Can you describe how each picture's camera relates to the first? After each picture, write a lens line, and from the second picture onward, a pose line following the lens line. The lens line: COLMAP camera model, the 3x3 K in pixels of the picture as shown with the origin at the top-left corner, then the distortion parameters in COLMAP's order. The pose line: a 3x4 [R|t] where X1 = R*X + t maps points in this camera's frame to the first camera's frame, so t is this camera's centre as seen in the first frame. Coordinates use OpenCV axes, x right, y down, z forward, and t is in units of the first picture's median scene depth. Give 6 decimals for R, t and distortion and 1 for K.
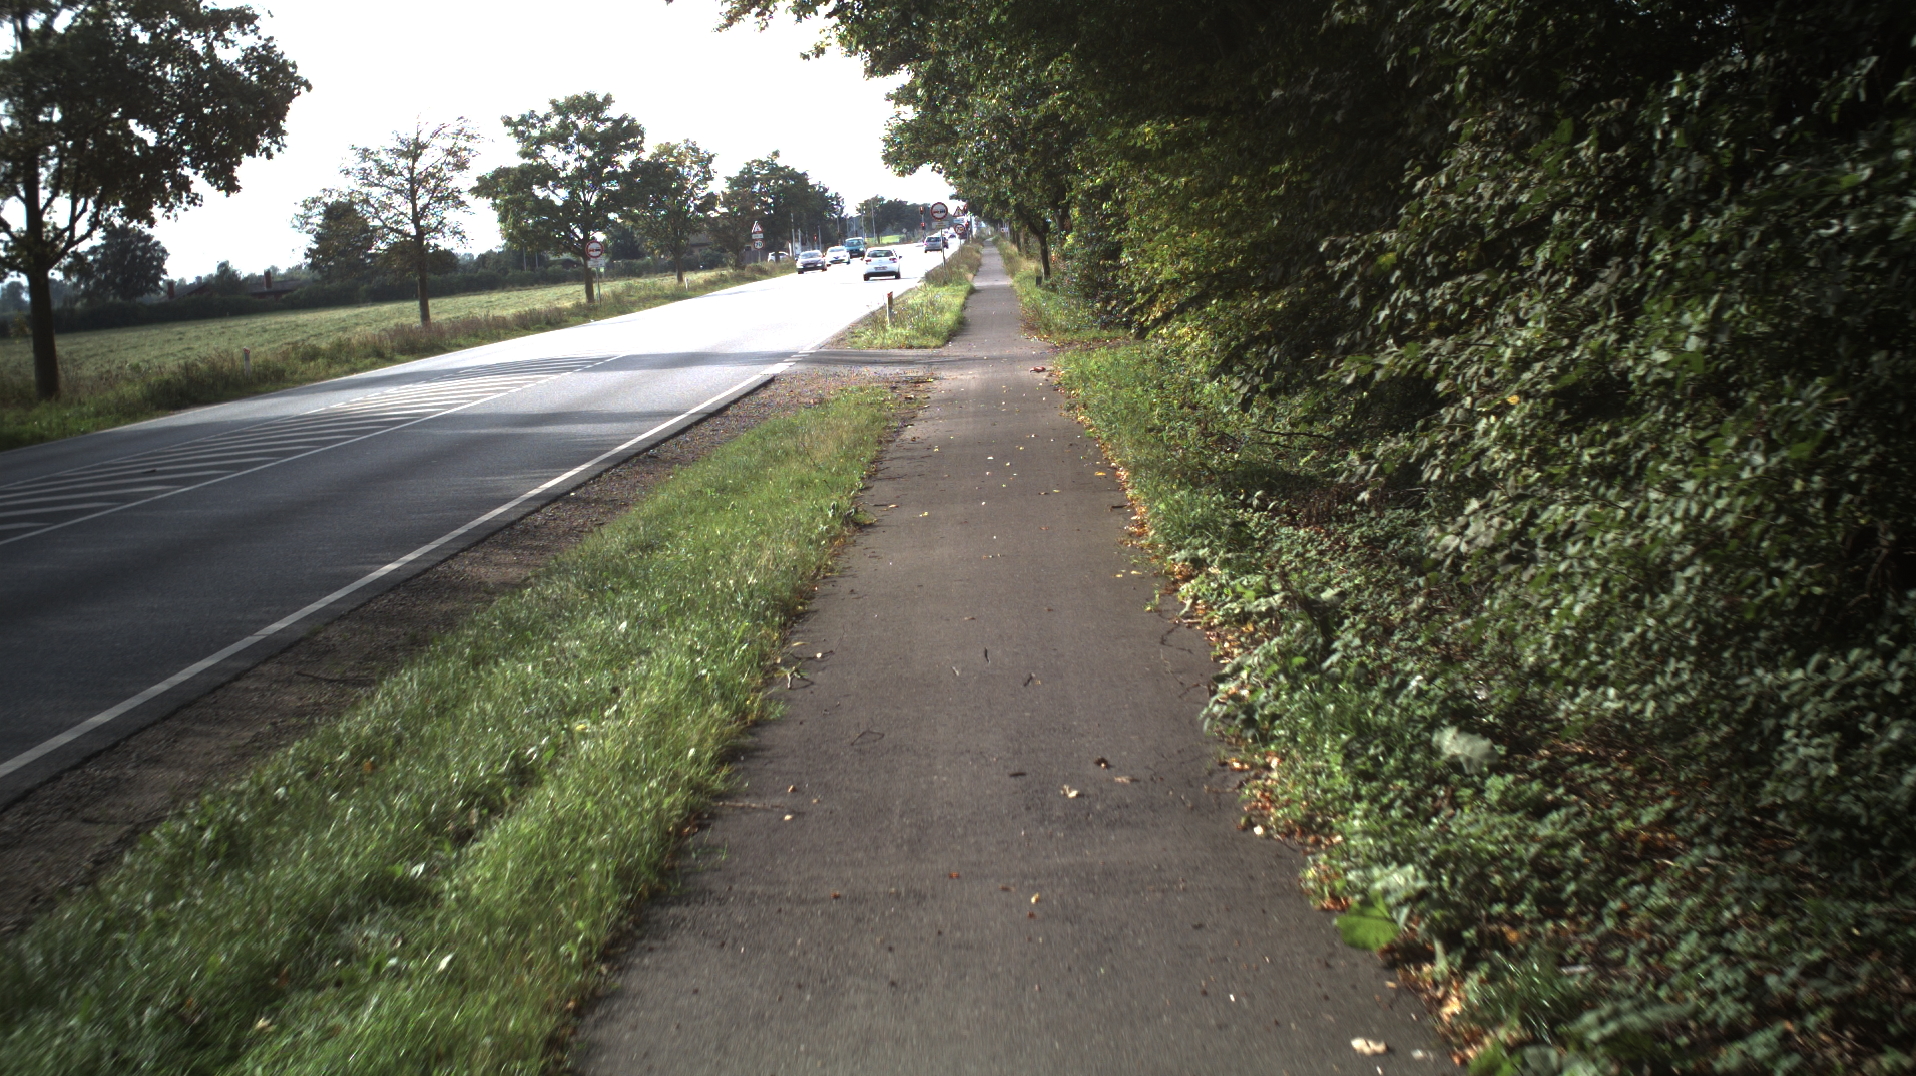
lens RADIAL K [[3310.8, 0, 958.0], [0, 3310.8, 538.0], [0, 0, 1]] dist [-0.275761, 0.246488]
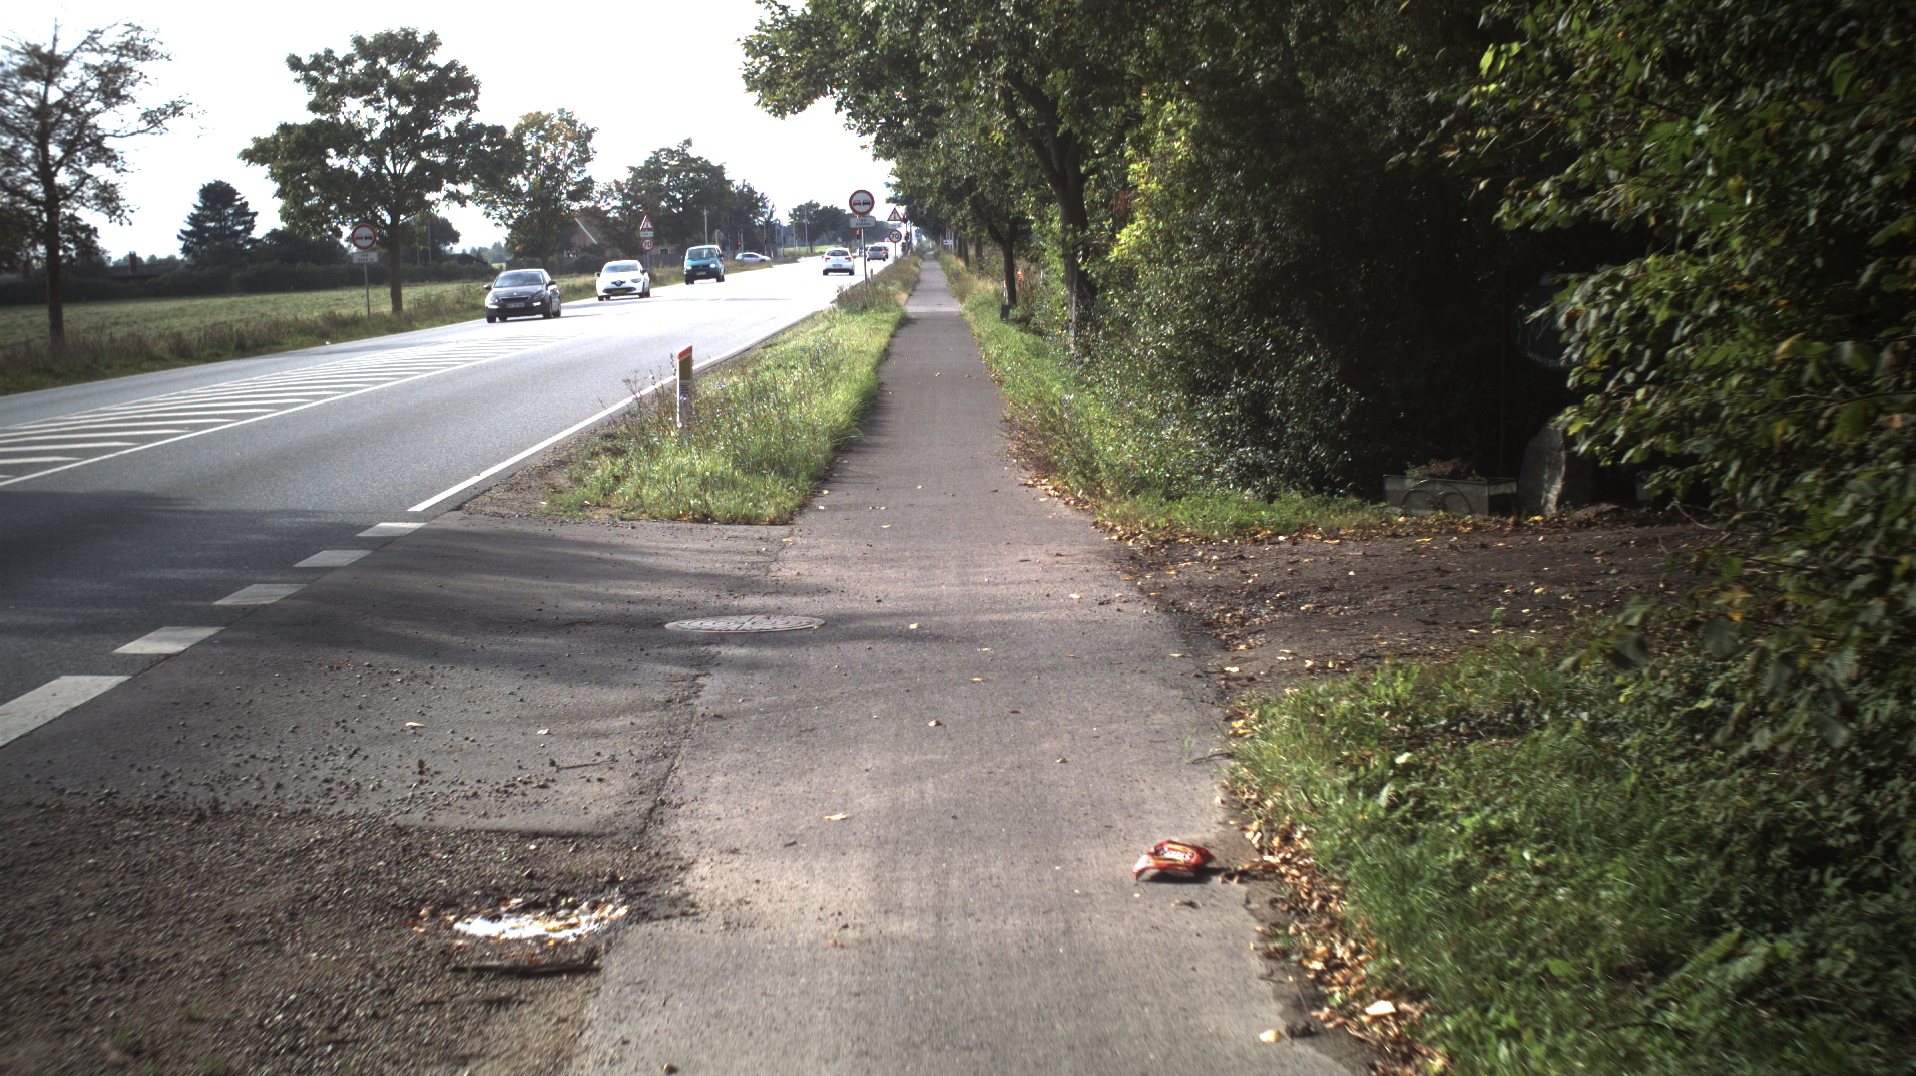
lens RADIAL K [[3310.8, 0, 958.0], [0, 3310.8, 538.0], [0, 0, 1]] dist [-0.275761, 0.246488]
pose [[0.998838, 0.043019, 0.021737, 0.002351], [-0.042919, 0.999066, -0.005058, -0.025518], [-0.021934, 0.004119, 0.999751, 0.300566]]
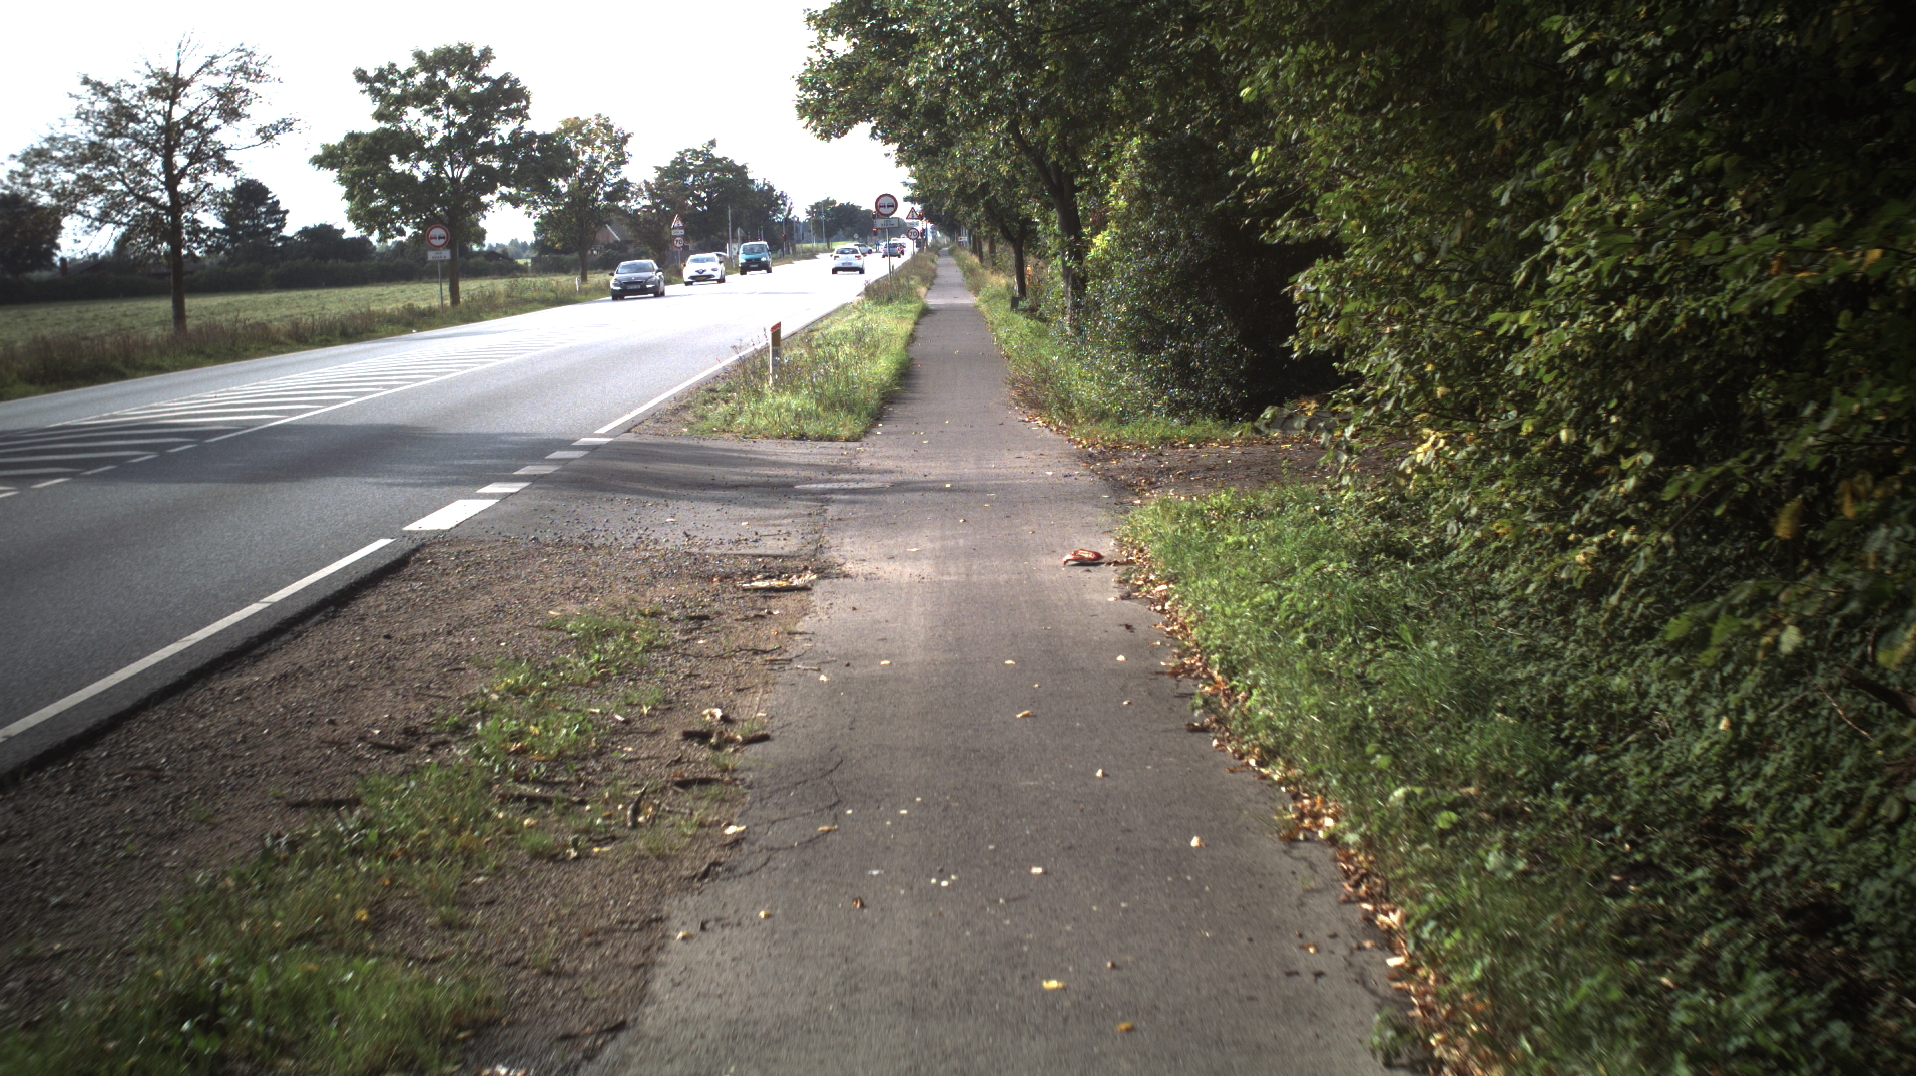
lens RADIAL K [[3310.8, 0, 958.0], [0, 3310.8, 538.0], [0, 0, 1]] dist [-0.275761, 0.246488]
pose [[0.998989, 0.041462, 0.017365, 0.000806], [-0.041407, 0.999136, -0.003512, -0.019094], [-0.017496, 0.002789, 0.999843, 0.225291]]
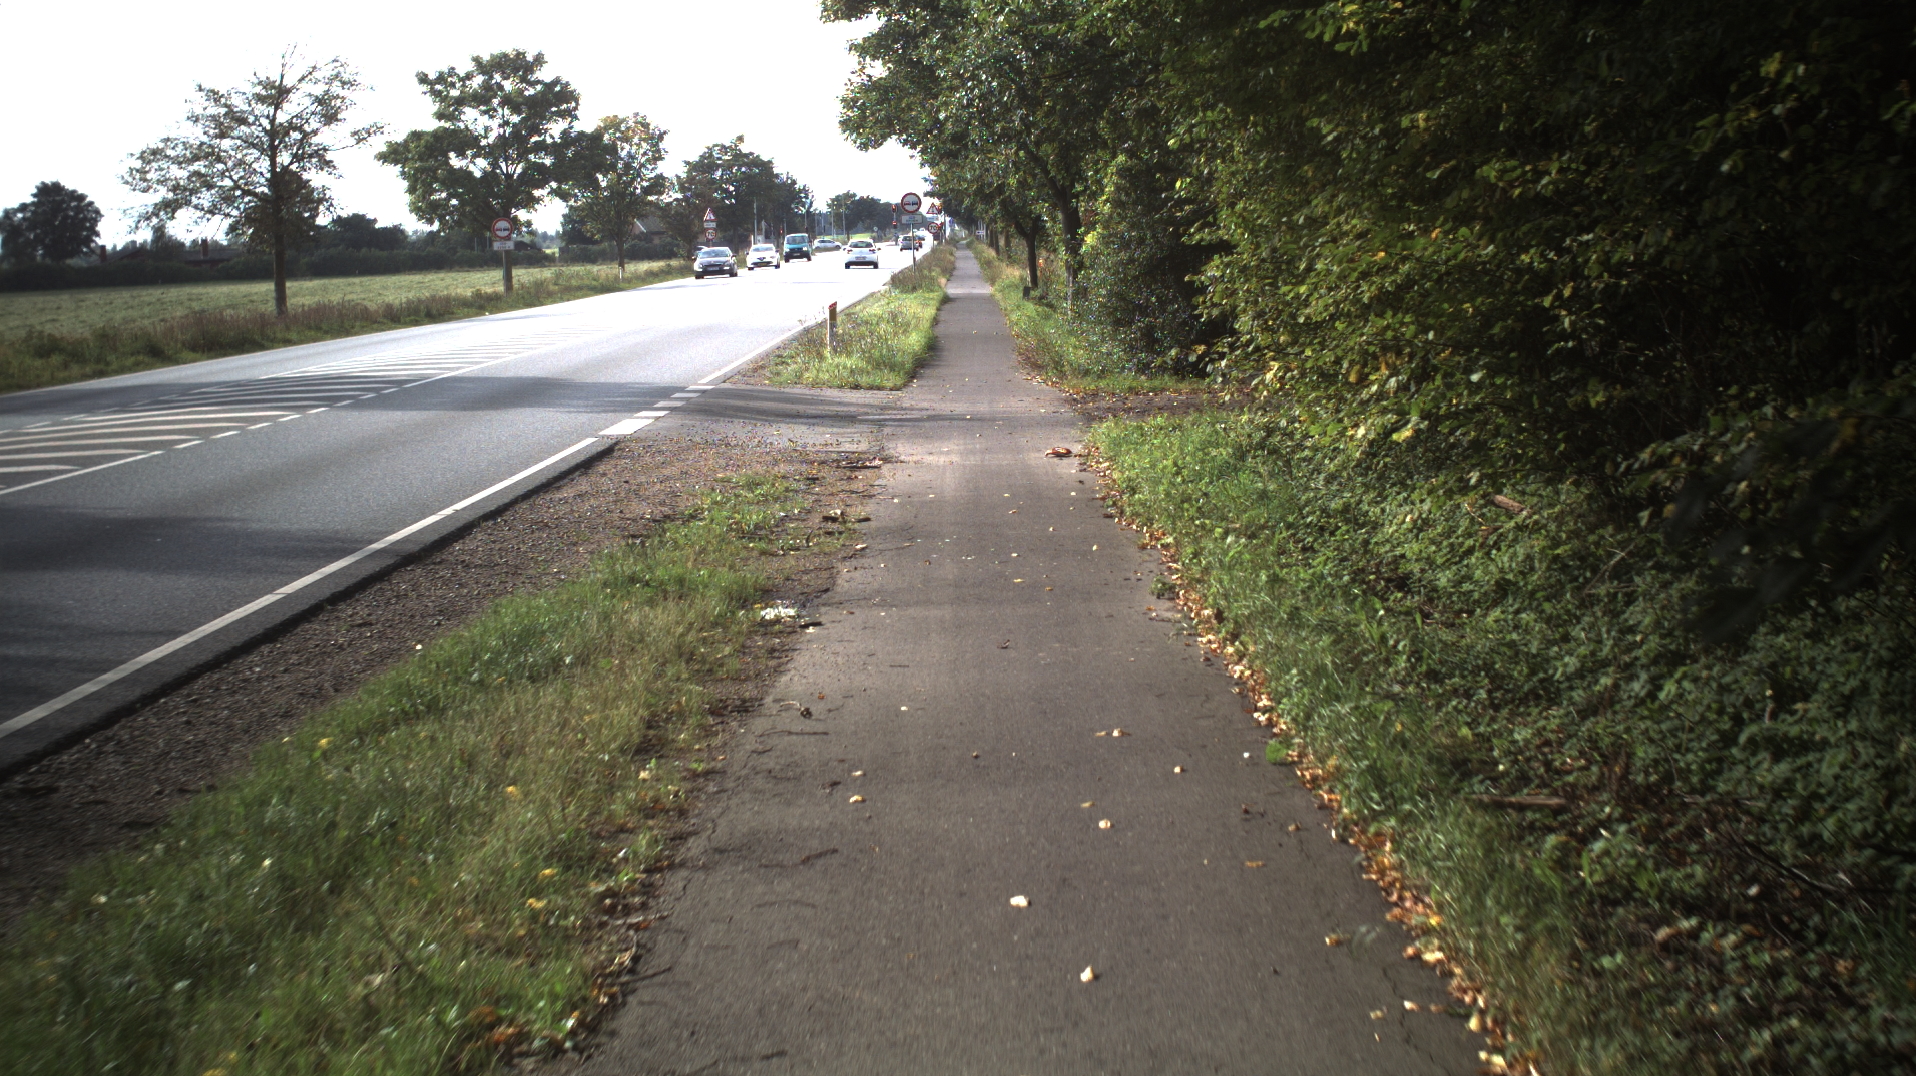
lens RADIAL K [[3310.8, 0, 958.0], [0, 3310.8, 538.0], [0, 0, 1]] dist [-0.275761, 0.246488]
pose [[0.998745, 0.048435, 0.012776, -0.000338], [-0.048424, 0.998826, -0.001145, -0.012595], [-0.012817, 0.000525, 0.999918, 0.150301]]
